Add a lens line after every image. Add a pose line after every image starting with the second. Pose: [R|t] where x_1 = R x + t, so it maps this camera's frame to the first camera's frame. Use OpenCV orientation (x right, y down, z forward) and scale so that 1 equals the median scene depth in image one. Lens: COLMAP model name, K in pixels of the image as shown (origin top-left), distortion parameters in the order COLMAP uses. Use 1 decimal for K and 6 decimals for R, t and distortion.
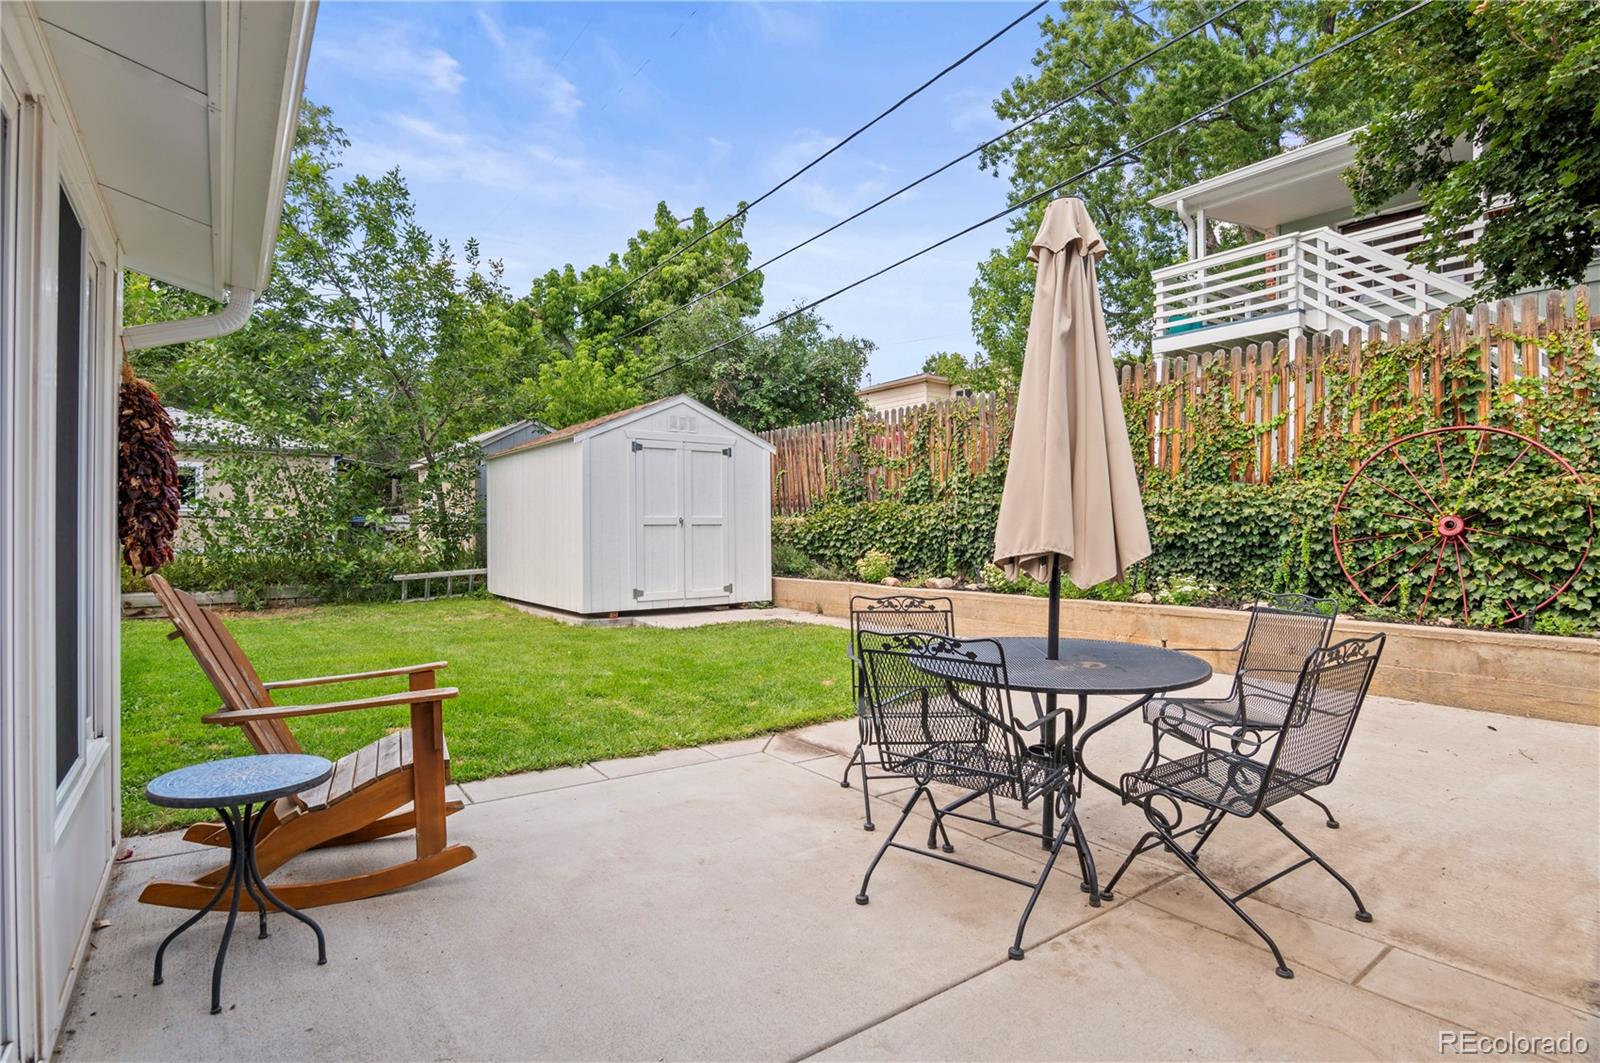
lens RADIAL K [[796.6, 0, 800.0], [0, 796.6, 531.5], [0, 0, 1]] dist [-0.031736, 0.001309]
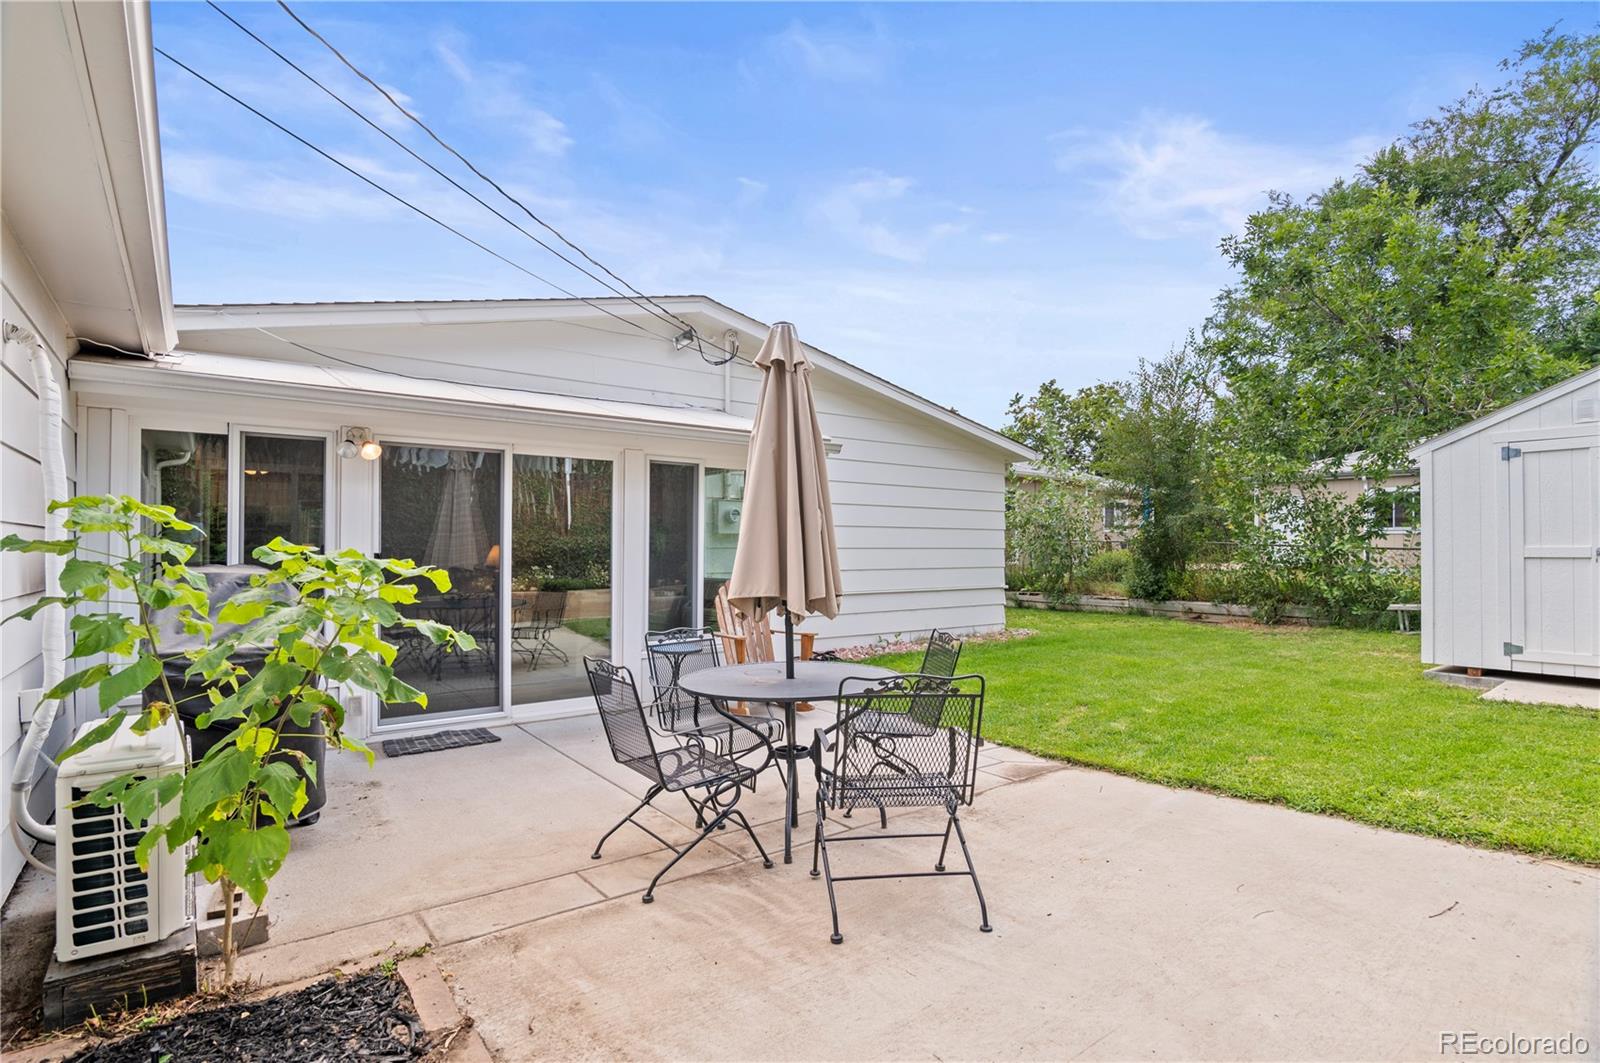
lens RADIAL K [[802.3, 0, 800.0], [0, 802.3, 531.5], [0, 0, 1]] dist [-0.019523, -0.000788]
pose [[0.023406, -0.014006, -0.999628, 0.525745], [-0.003597, 0.999894, -0.014094, -0.019874], [0.999720, 0.003925, 0.023353, 0.315484]]
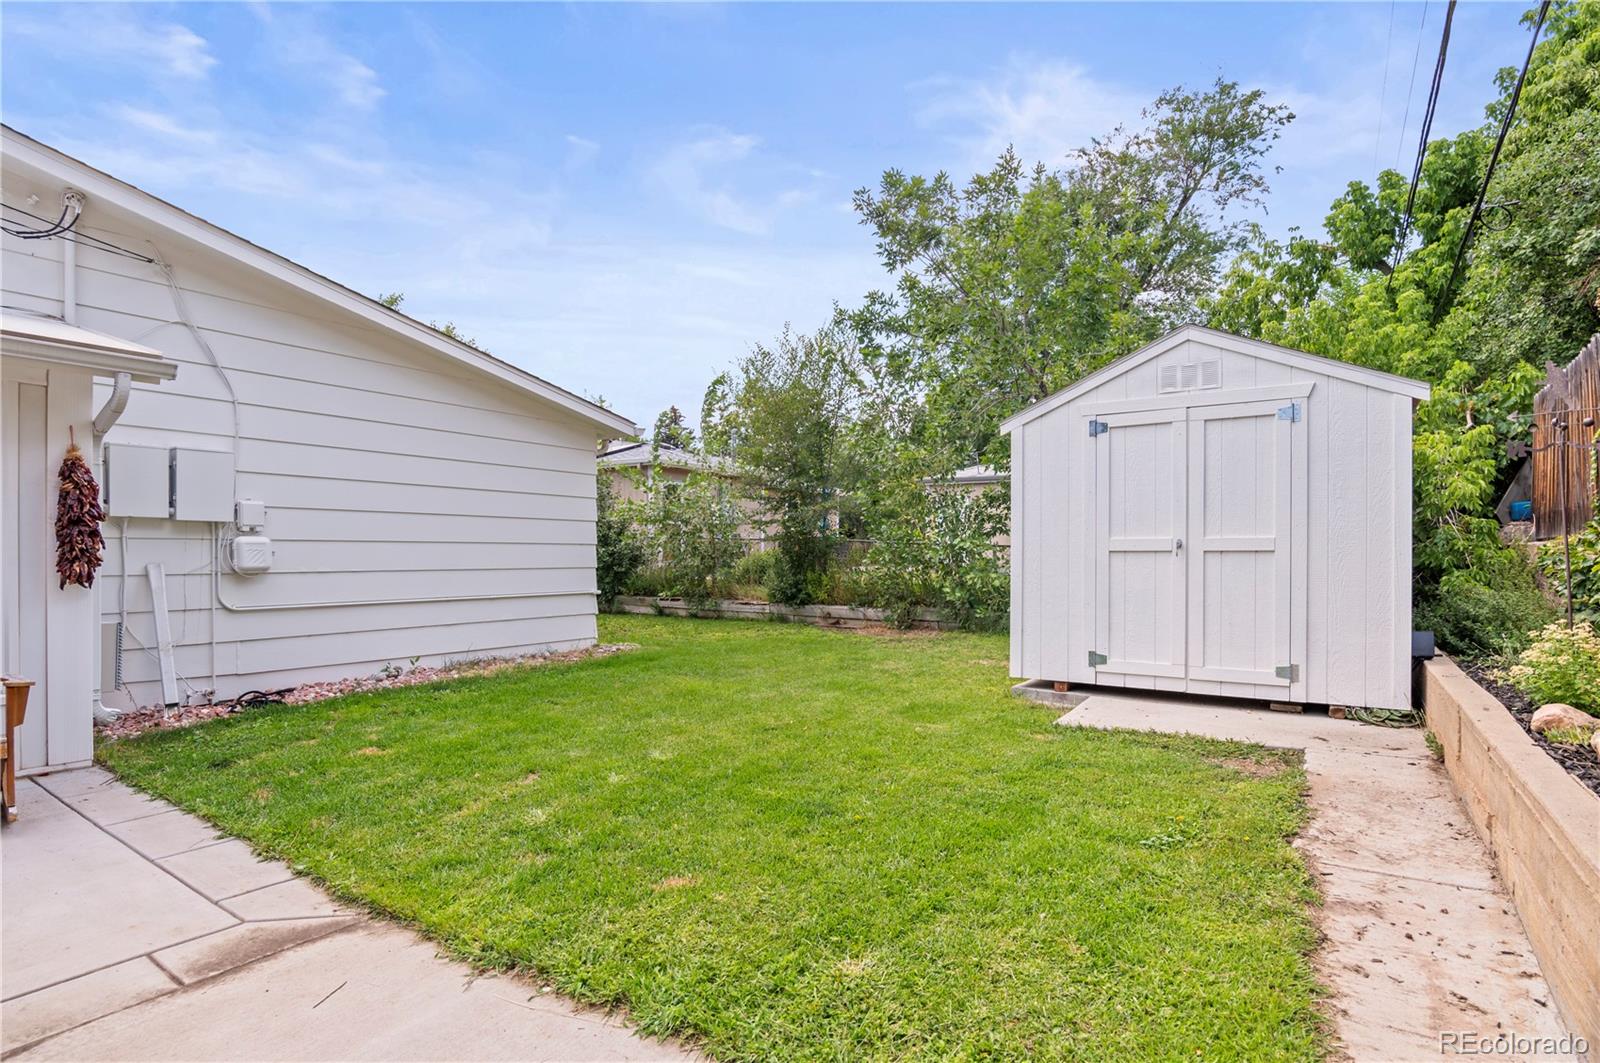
lens RADIAL K [[814.8, 0, 801.5], [0, 814.8, 546.3], [0, 0, 1]] dist [-0.017445, 0.000008]
pose [[0.343750, -0.000034, -0.939061, 0.326038], [-0.006459, 0.999976, -0.002401, -0.008957], [0.939039, 0.006891, 0.343741, 0.558795]]
